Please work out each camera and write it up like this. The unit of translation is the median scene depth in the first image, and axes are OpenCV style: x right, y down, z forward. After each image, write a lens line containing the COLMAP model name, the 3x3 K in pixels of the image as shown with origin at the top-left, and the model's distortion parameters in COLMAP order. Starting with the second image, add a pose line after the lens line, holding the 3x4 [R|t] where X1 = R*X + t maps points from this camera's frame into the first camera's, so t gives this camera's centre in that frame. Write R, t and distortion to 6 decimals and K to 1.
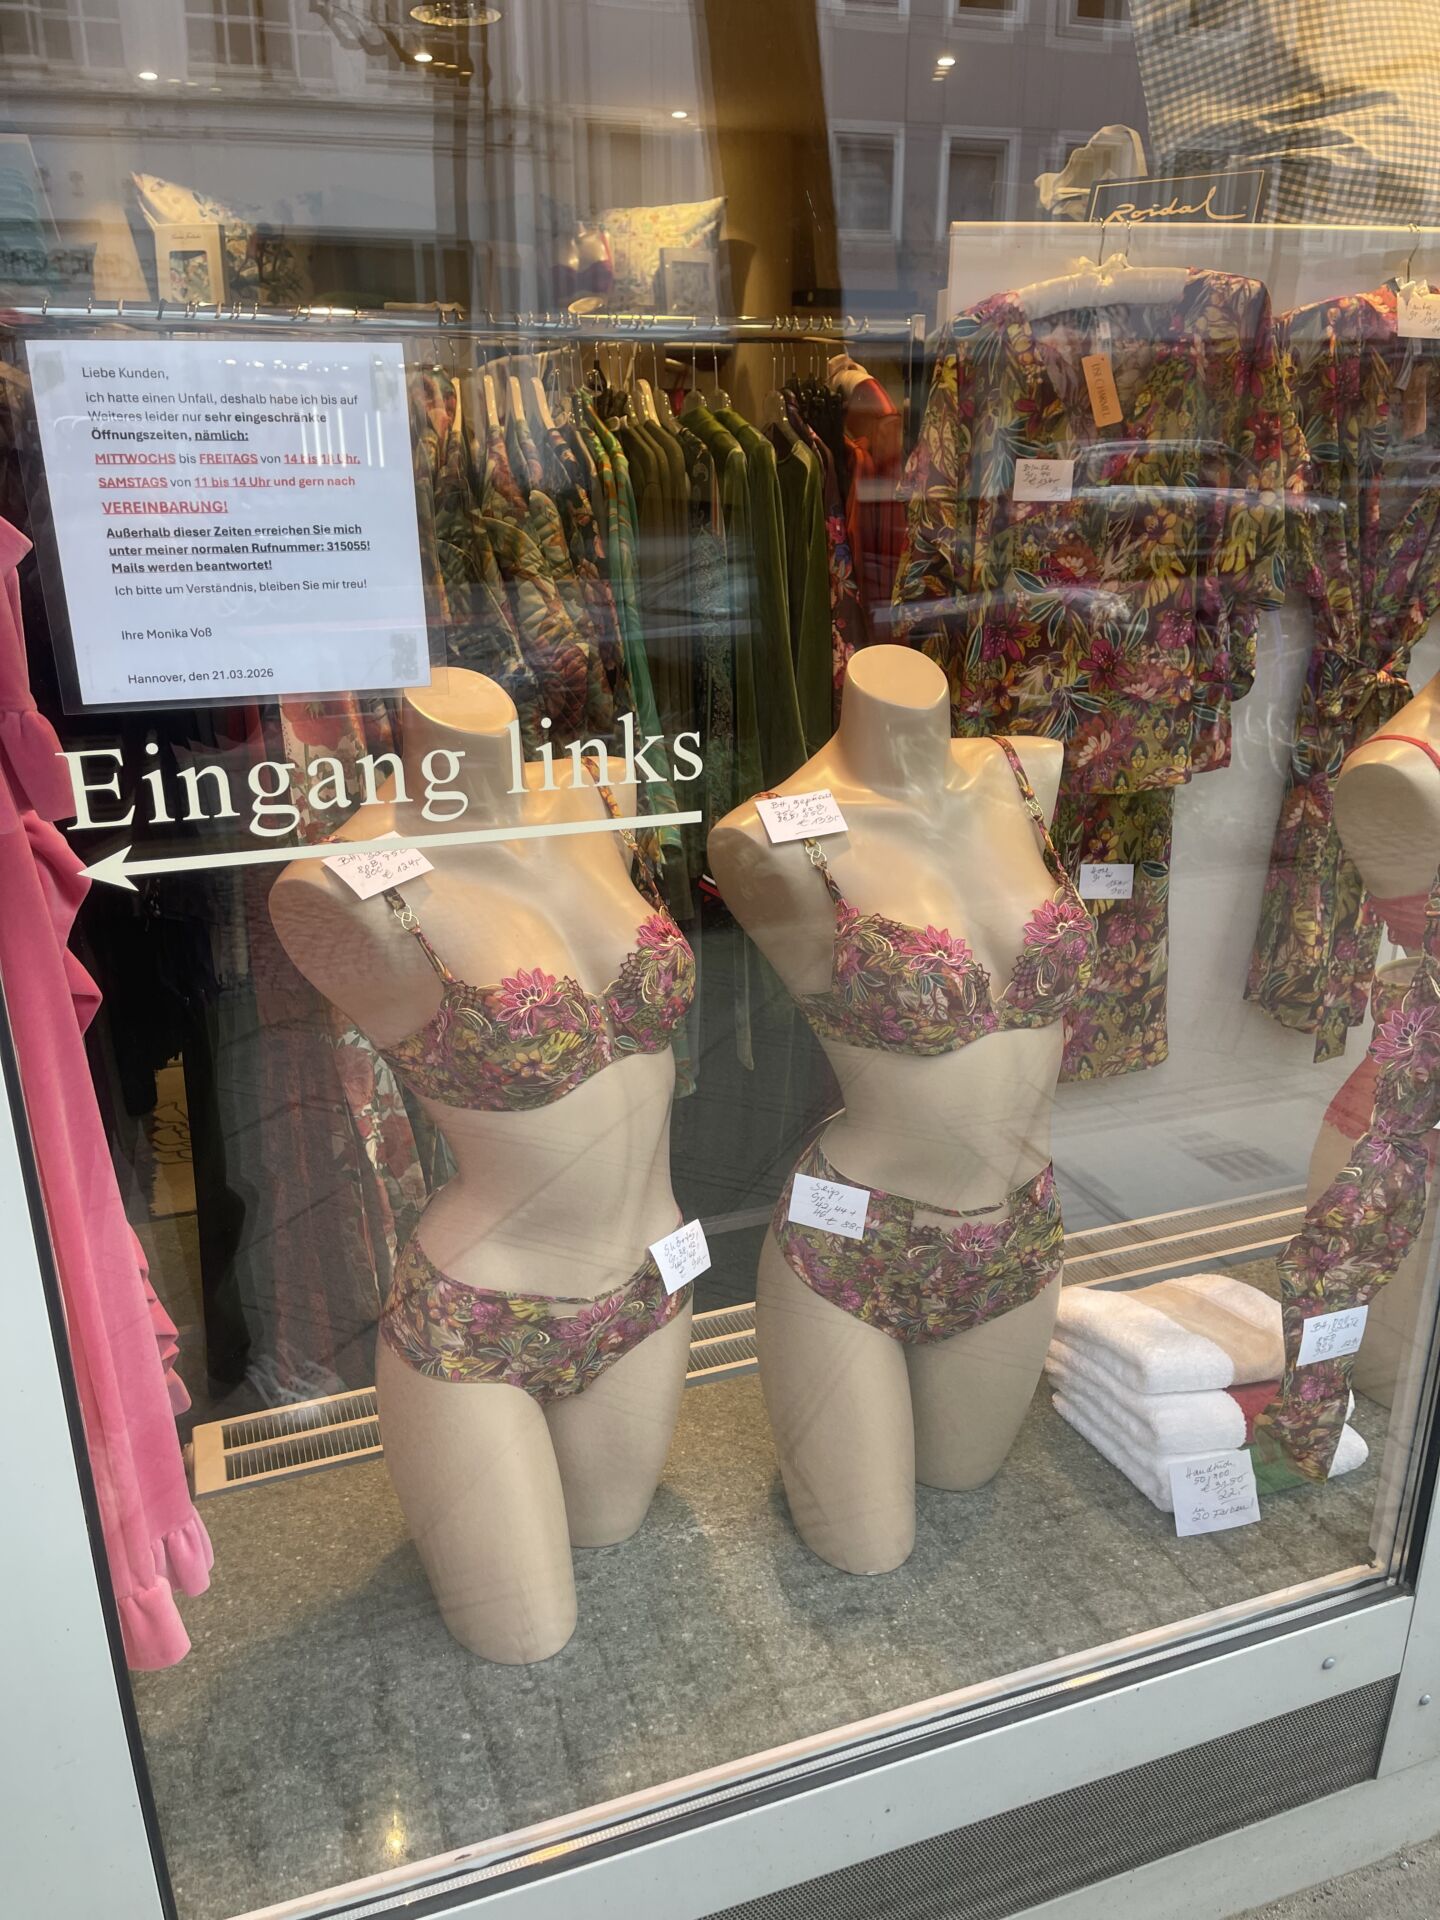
lens RADIAL K [[1424.0, 0, 720.0], [0, 1424.0, 960.0], [0, 0, 1]] dist [0.097429, -0.130115]
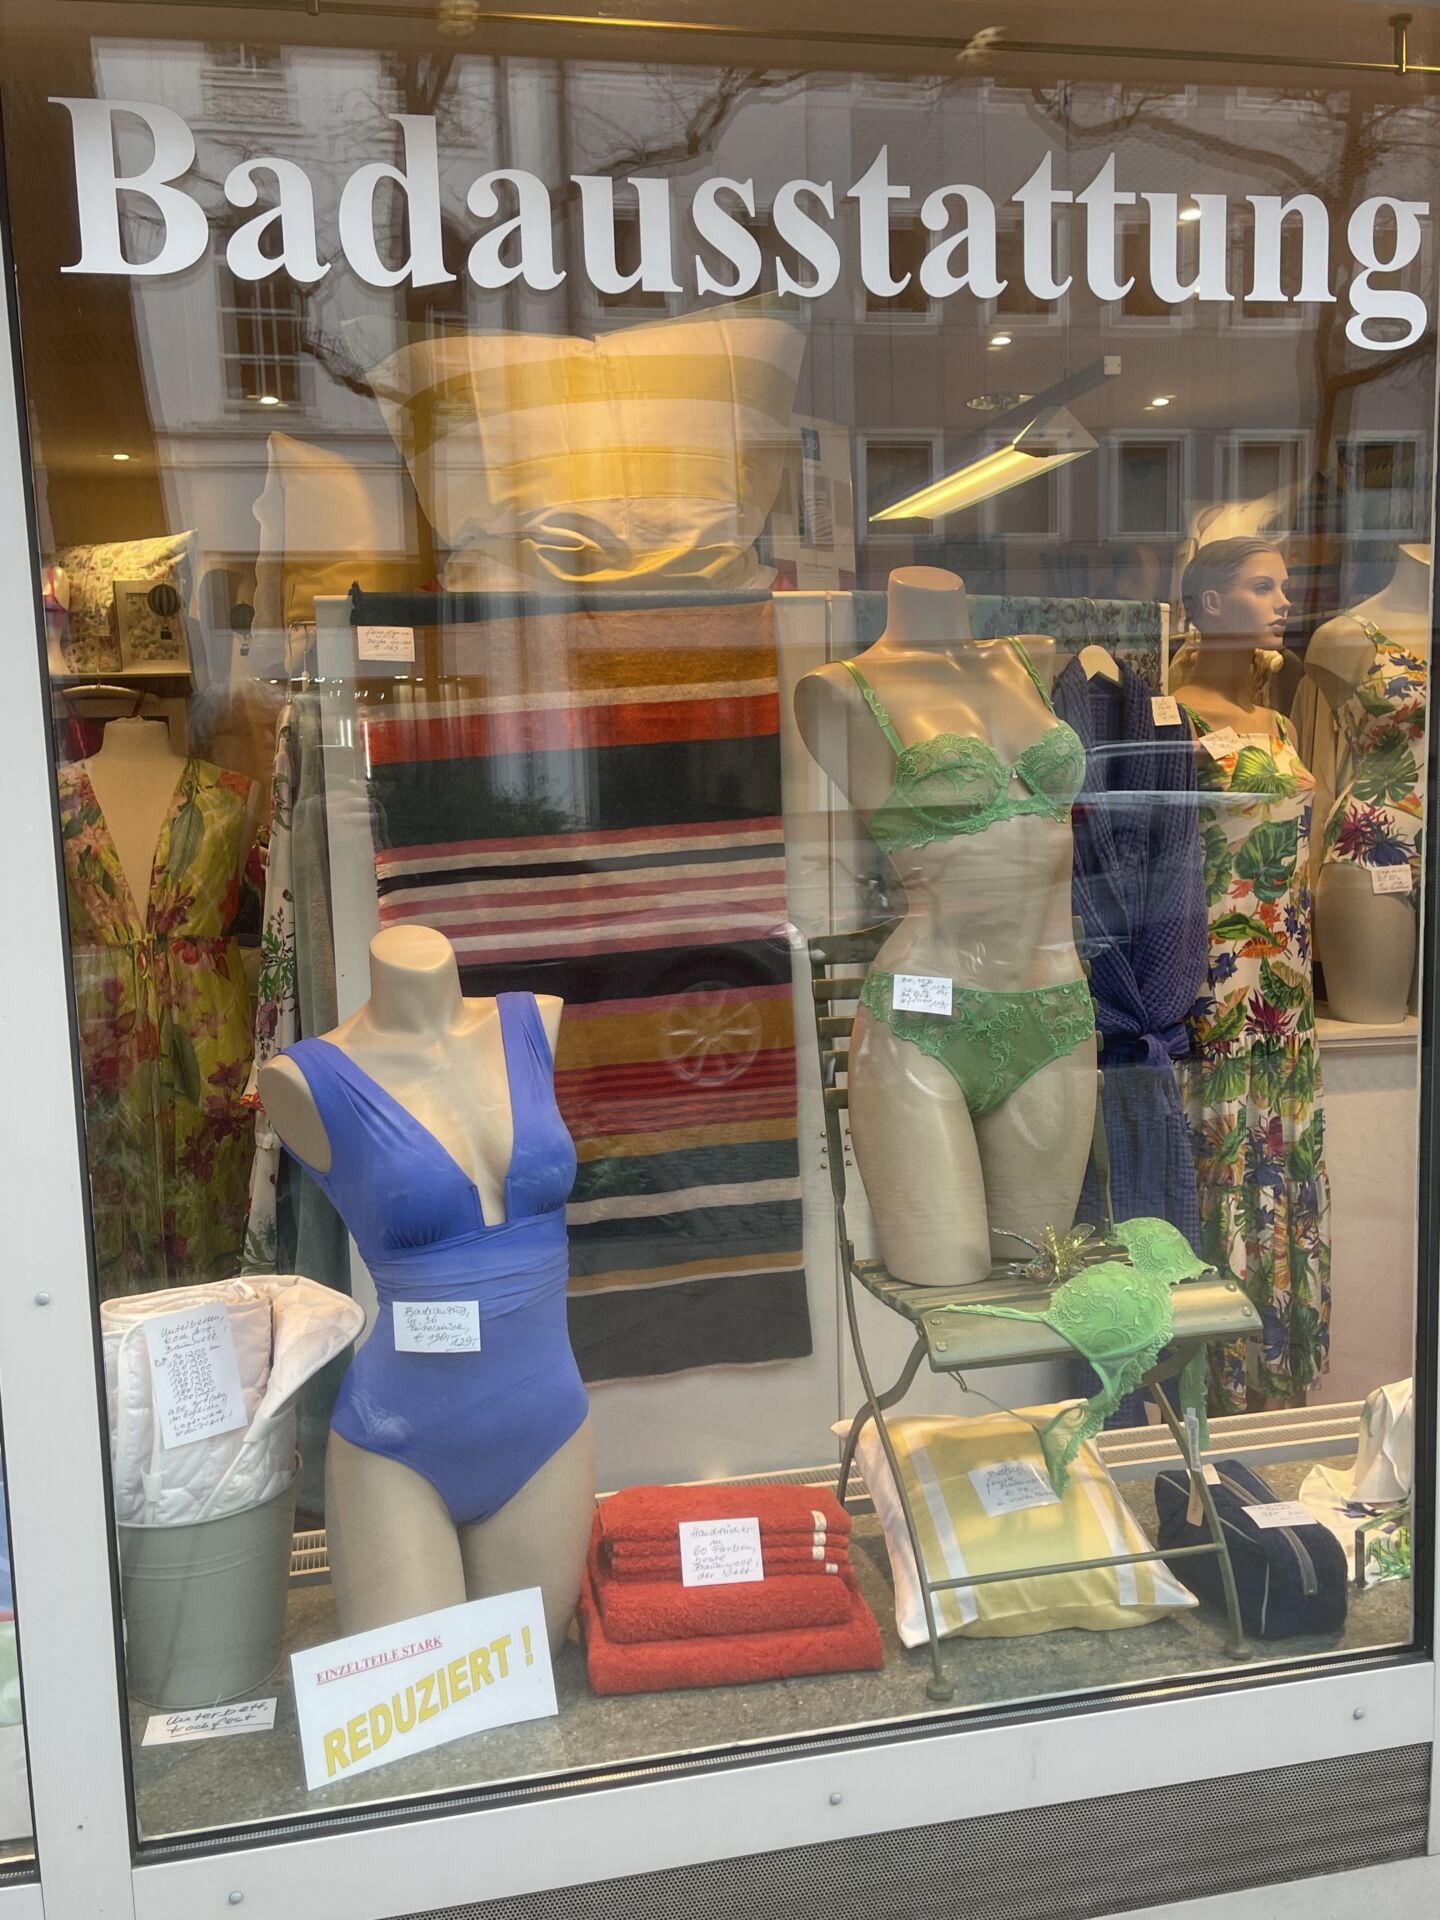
lens RADIAL K [[1659.2, 0, 710.0], [0, 1659.2, 972.5], [0, 0, 1]] dist [0.044321, -0.016143]
pose [[0.990441, -0.006289, -0.137796, 1.530065], [-0.022433, 0.978316, -0.205898, -0.057167], [0.136103, 0.207021, 0.968823, 0.102910]]
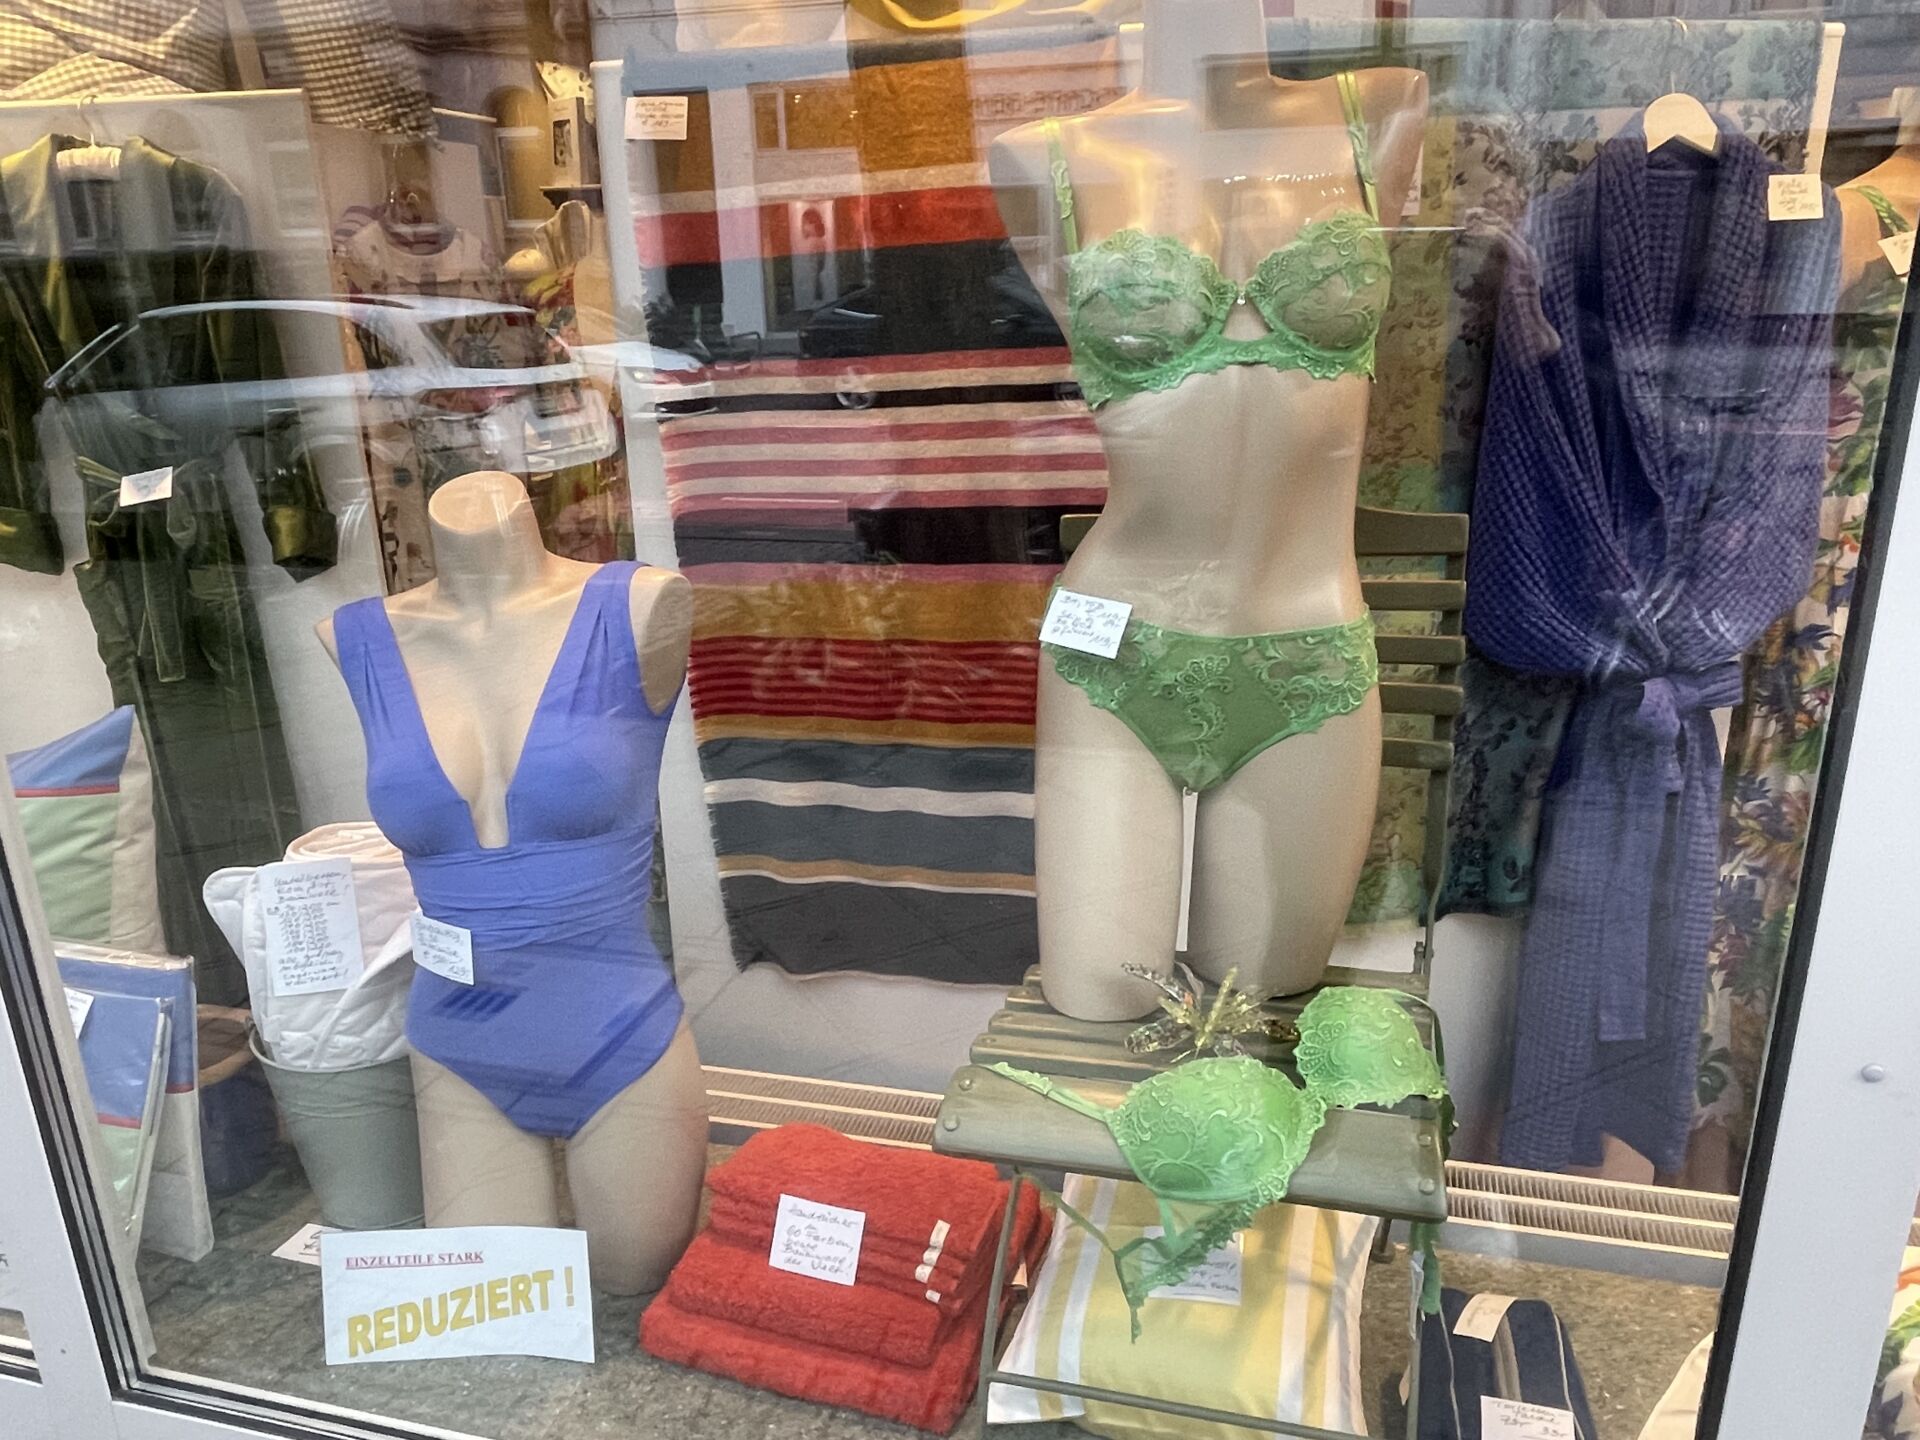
lens RADIAL K [[1395.8, 0, 979.9], [0, 1395.8, 745.2], [0, 0, 1]] dist [0.024083, -0.050206]
pose [[0.823847, 0.173018, -0.539760, 1.824174], [-0.175111, 0.983381, 0.047944, -0.230925], [0.539085, 0.055019, 0.840452, 0.597165]]
